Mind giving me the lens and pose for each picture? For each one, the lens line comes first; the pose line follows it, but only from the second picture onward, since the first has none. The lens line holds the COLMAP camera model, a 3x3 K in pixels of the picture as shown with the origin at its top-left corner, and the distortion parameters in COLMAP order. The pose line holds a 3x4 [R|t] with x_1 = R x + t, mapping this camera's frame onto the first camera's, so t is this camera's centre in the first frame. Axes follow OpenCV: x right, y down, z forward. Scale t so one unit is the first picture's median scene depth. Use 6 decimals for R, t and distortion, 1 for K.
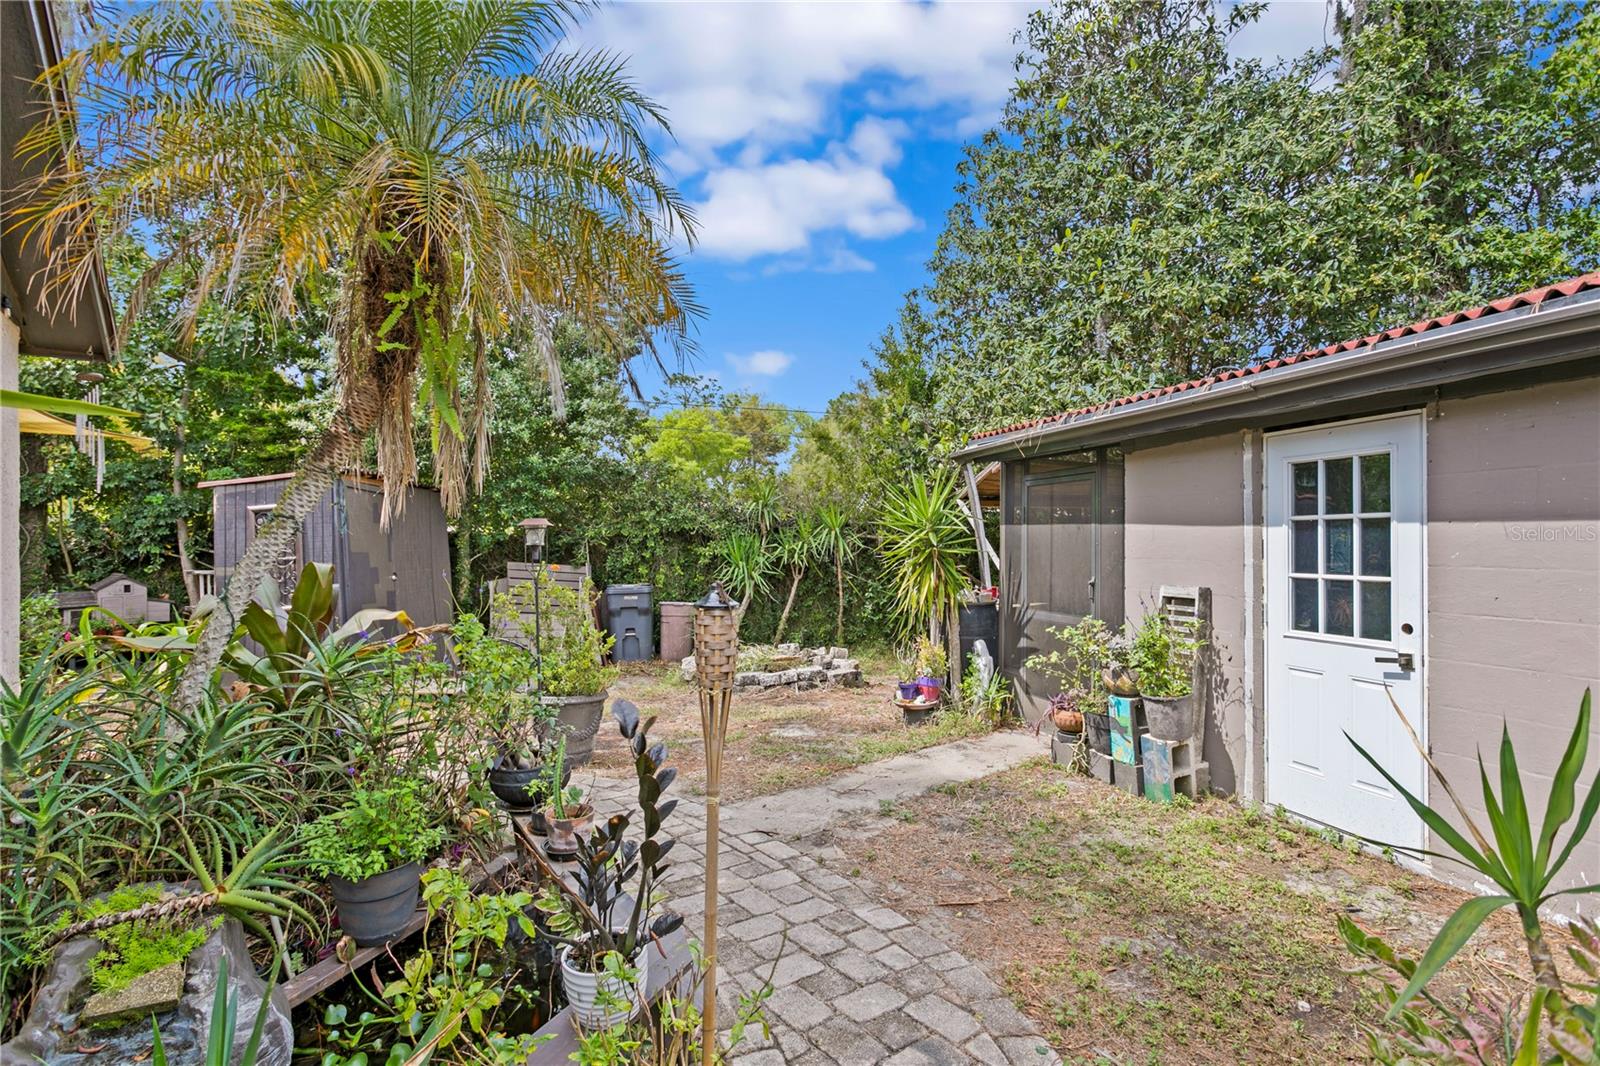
lens RADIAL K [[870.0, 0, 798.3], [0, 870.0, 535.5], [0, 0, 1]] dist [-0.002434, 0.000235]
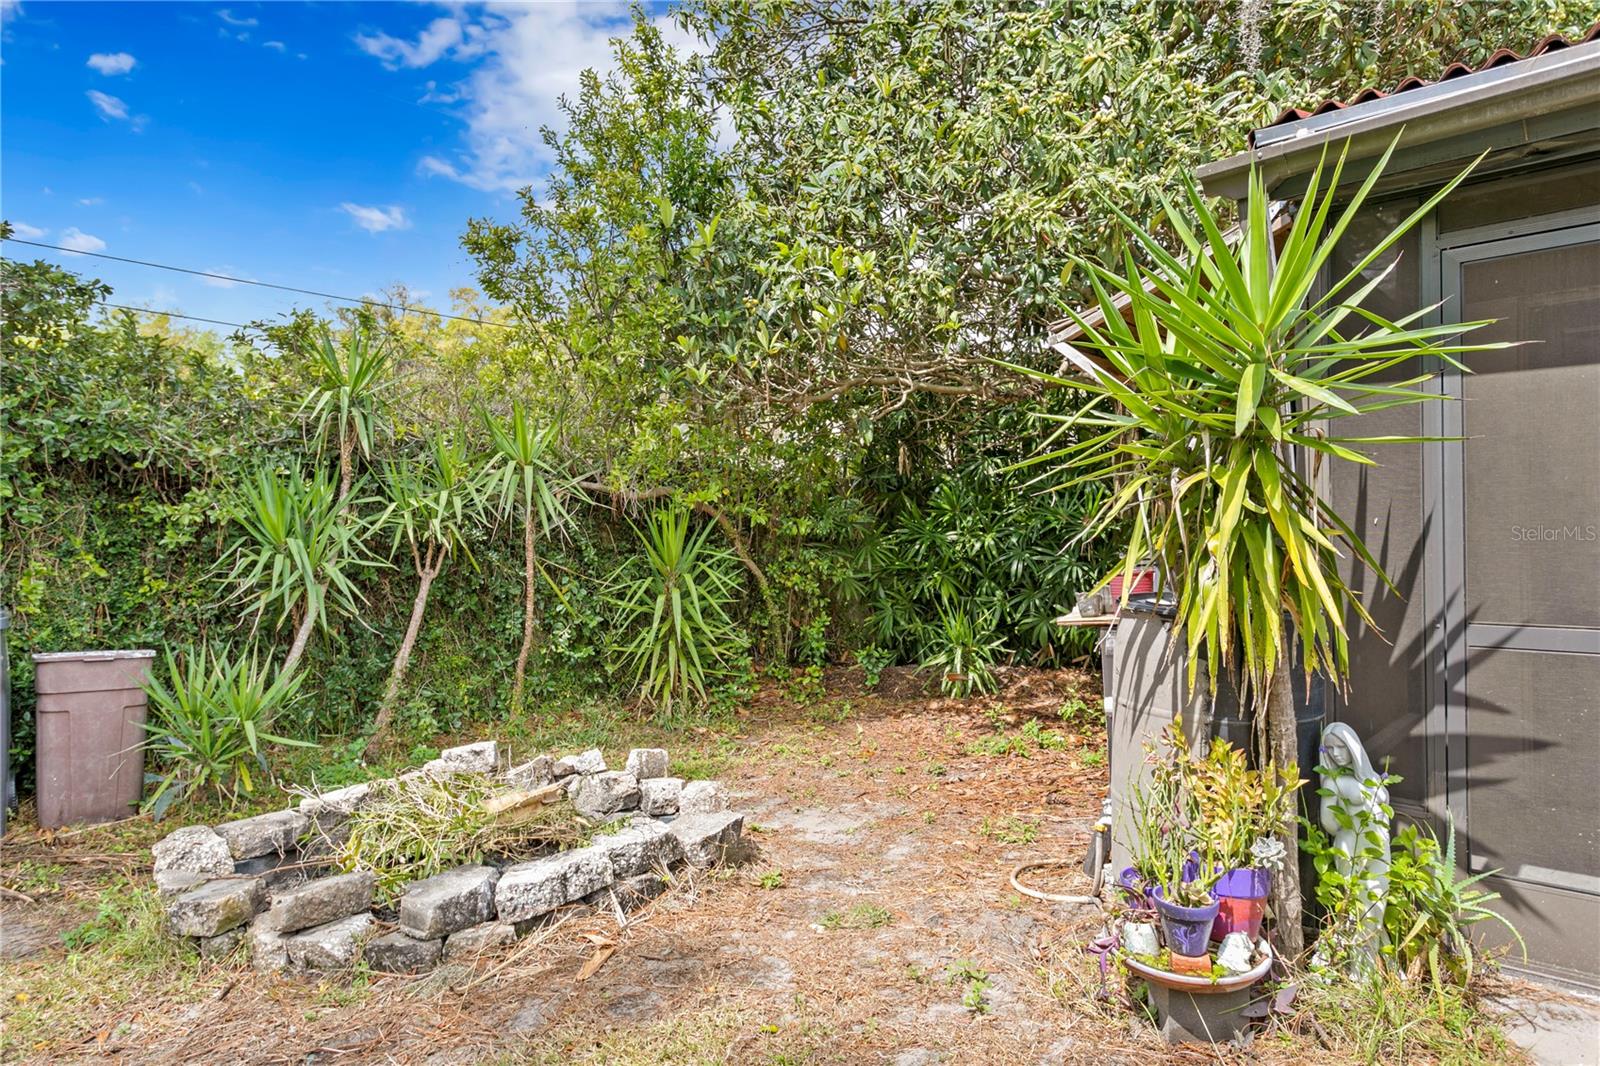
lens RADIAL K [[995.4, 0, 801.5], [0, 995.4, 533.2], [0, 0, 1]] dist [0.010128, 0.000115]
pose [[0.863740, -0.004514, 0.503918, -0.092811], [0.007109, 0.999970, -0.003228, 0.030503], [-0.503888, 0.006371, 0.863745, 0.482829]]
